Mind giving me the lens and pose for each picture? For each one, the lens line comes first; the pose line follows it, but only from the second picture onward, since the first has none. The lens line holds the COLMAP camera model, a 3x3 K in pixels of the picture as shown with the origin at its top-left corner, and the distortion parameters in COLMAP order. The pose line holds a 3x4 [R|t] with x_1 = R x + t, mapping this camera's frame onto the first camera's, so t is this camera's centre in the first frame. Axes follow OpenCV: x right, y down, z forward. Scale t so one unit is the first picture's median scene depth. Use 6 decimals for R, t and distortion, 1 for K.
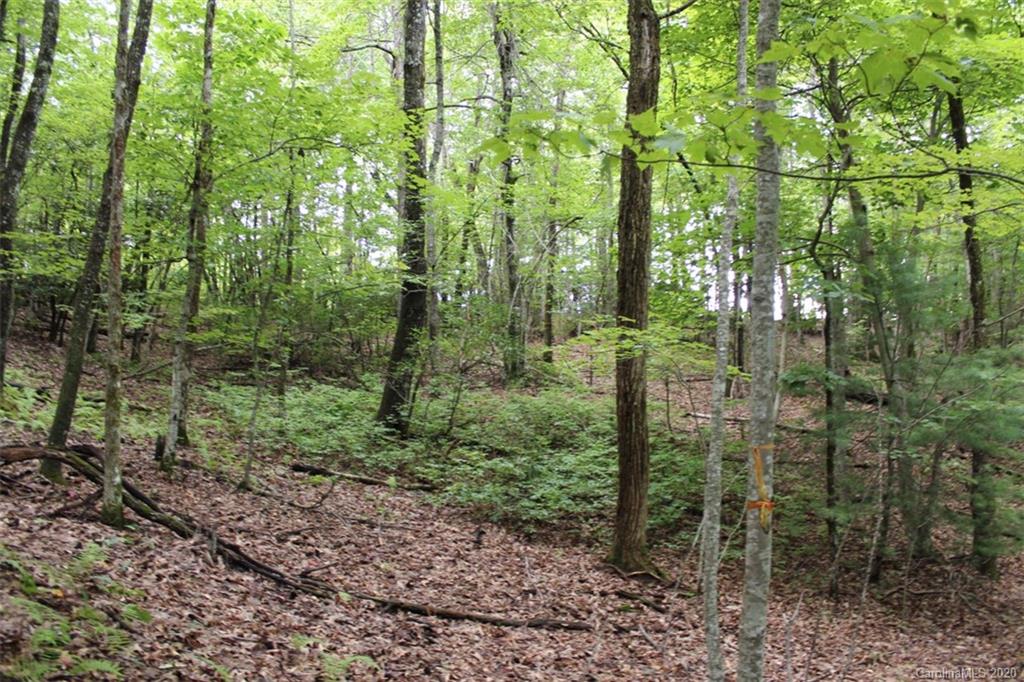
lens RADIAL K [[849.1, 0, 511.1], [0, 849.1, 343.3], [0, 0, 1]] dist [-0.120528, 0.045355]
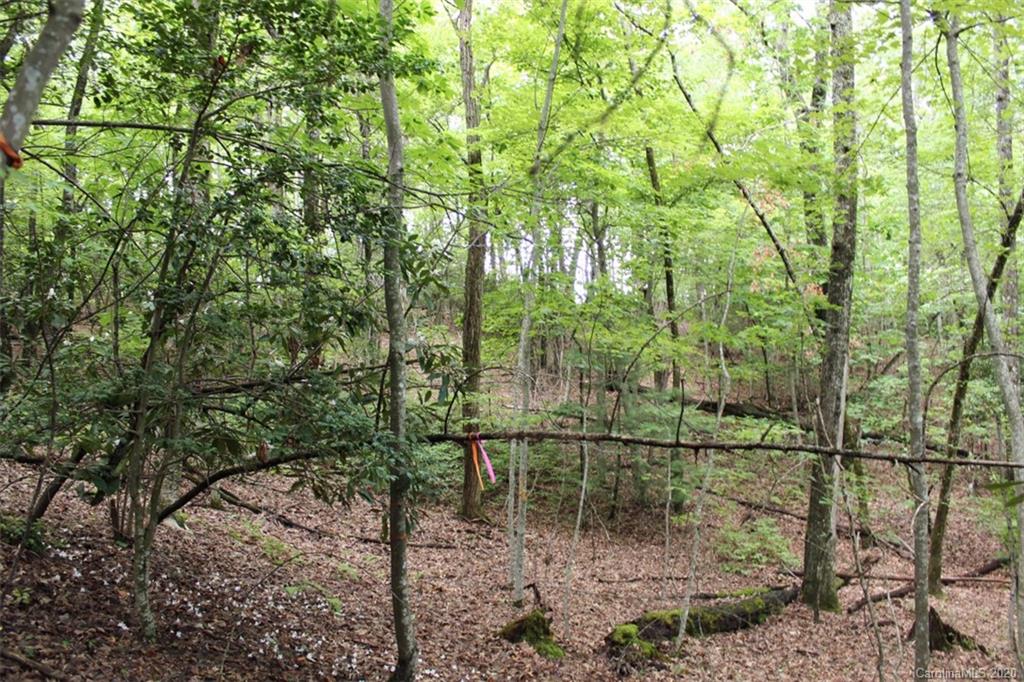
lens RADIAL K [[849.1, 0, 512.3], [0, 849.1, 339.0], [0, 0, 1]] dist [-0.120528, 0.045355]
pose [[0.977198, -0.011772, 0.212004, -0.171022], [0.001664, 0.998856, 0.047793, -0.223327], [-0.212324, -0.046351, 0.976099, -0.856682]]
